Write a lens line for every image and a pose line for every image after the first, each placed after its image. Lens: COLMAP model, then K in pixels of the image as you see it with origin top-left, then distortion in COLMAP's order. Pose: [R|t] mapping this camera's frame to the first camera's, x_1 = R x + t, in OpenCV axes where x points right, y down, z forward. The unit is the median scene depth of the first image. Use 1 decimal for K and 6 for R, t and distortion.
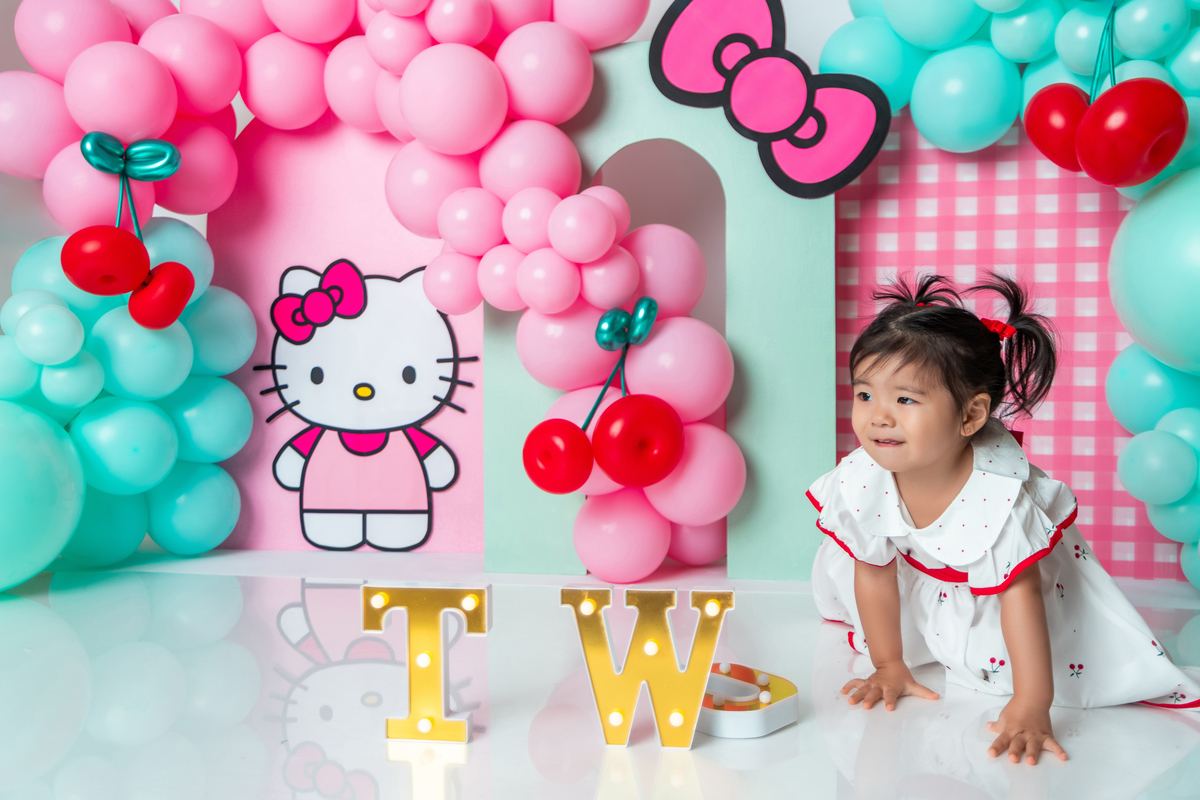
lens RADIAL K [[1113.1, 0, 622.2], [0, 1113.1, 409.7], [0, 0, 1]] dist [0.004043, -0.002274]
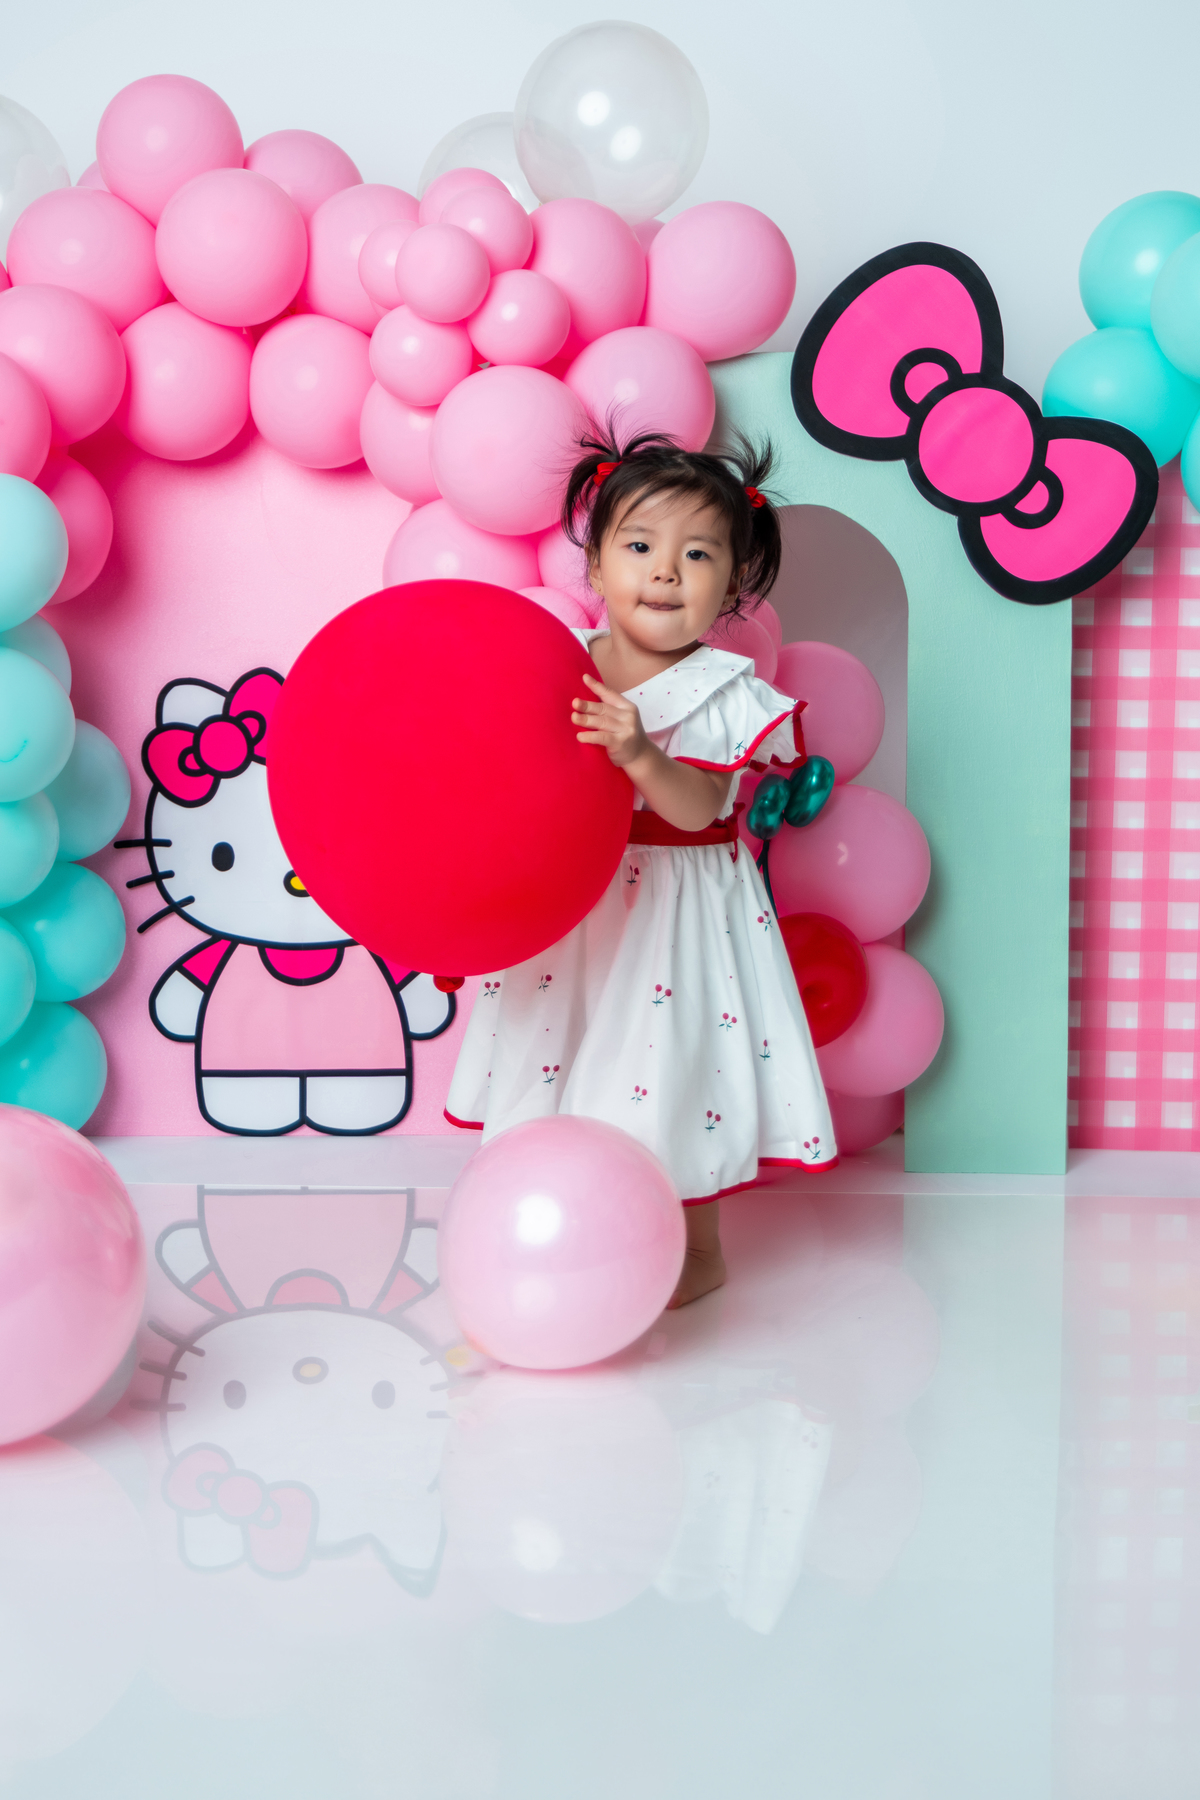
lens RADIAL K [[2169.8, 0, 599.1], [0, 2169.8, 942.4], [0, 0, 1]] dist [0.000236, -0.015102]
pose [[0.992377, -0.009213, 0.122892, -0.215039], [0.000853, 0.997691, 0.067906, -0.065071], [-0.123234, -0.067284, 0.990094, -0.227498]]
